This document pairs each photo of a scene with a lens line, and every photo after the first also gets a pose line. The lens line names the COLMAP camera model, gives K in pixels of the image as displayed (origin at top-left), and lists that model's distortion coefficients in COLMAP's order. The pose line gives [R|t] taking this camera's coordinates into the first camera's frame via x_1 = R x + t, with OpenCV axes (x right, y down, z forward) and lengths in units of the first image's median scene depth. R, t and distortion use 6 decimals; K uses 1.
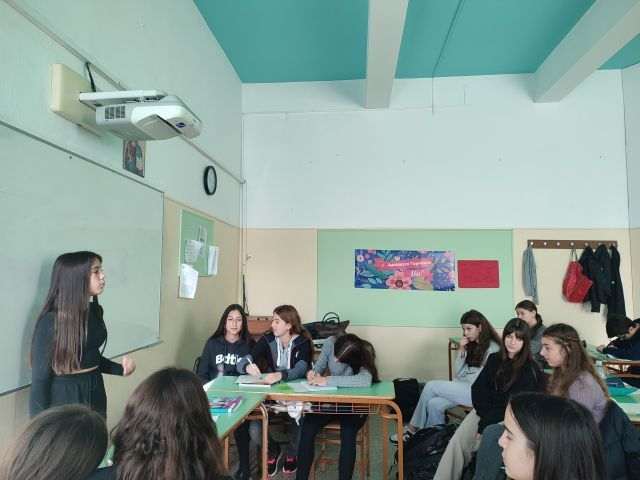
lens RADIAL K [[463.5, 0, 320.0], [0, 463.5, 240.0], [0, 0, 1]] dist [0.055232, -0.007271]
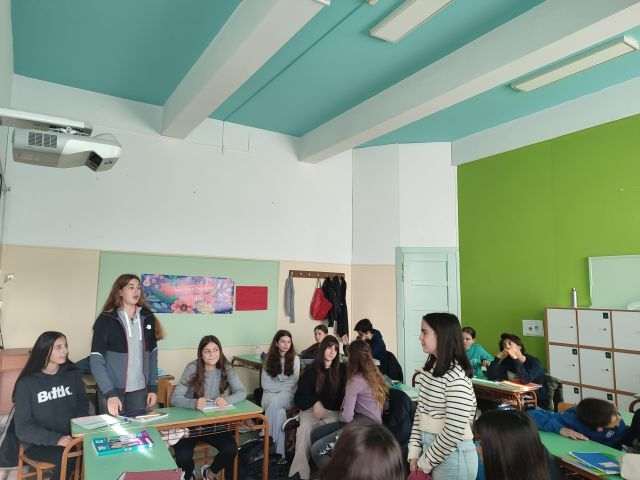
lens RADIAL K [[463.5, 0, 320.0], [0, 463.5, 240.0], [0, 0, 1]] dist [0.055232, -0.007271]
pose [[0.805698, 0.073227, 0.587783, -0.212439], [-0.054651, 0.997286, -0.049330, -0.023376], [-0.589800, 0.007622, 0.807513, -0.029171]]
